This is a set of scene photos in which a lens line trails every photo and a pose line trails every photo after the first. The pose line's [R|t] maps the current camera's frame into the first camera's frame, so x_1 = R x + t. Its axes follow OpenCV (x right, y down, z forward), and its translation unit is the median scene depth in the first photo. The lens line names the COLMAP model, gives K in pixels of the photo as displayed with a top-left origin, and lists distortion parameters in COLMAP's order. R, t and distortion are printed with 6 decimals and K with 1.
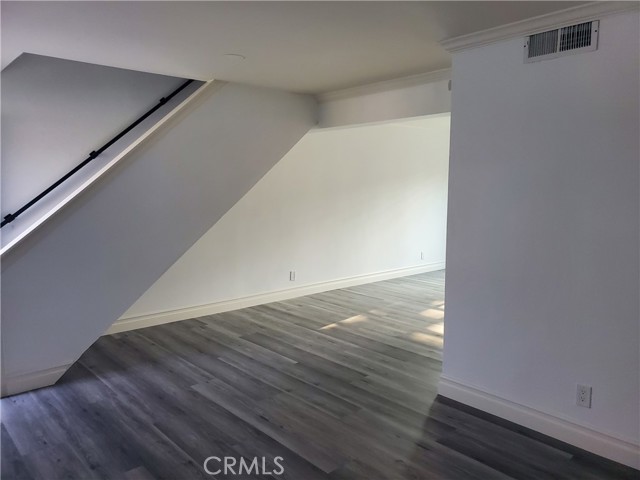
lens RADIAL K [[499.3, 0, 316.1], [0, 499.3, 241.6], [0, 0, 1]] dist [0.046905, 0.001183]
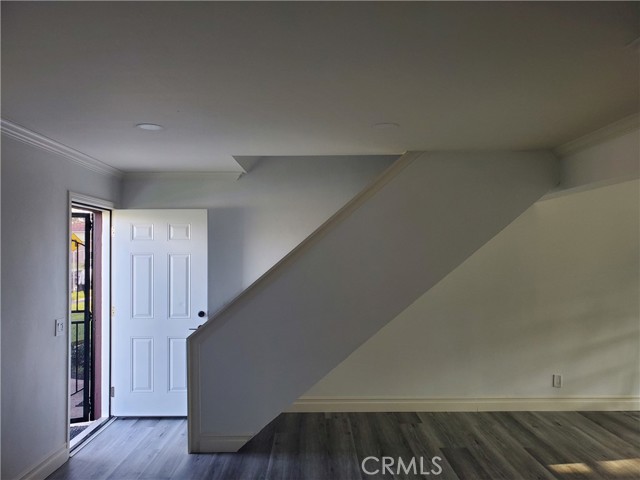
lens RADIAL K [[490.2, 0, 319.3], [0, 490.2, 230.3], [0, 0, 1]] dist [0.037696, 0.000100]
pose [[0.753578, -0.044919, -0.655822, 0.246126], [-0.069933, 0.986523, -0.147927, -0.027492], [0.653628, 0.157338, 0.740280, 0.216361]]
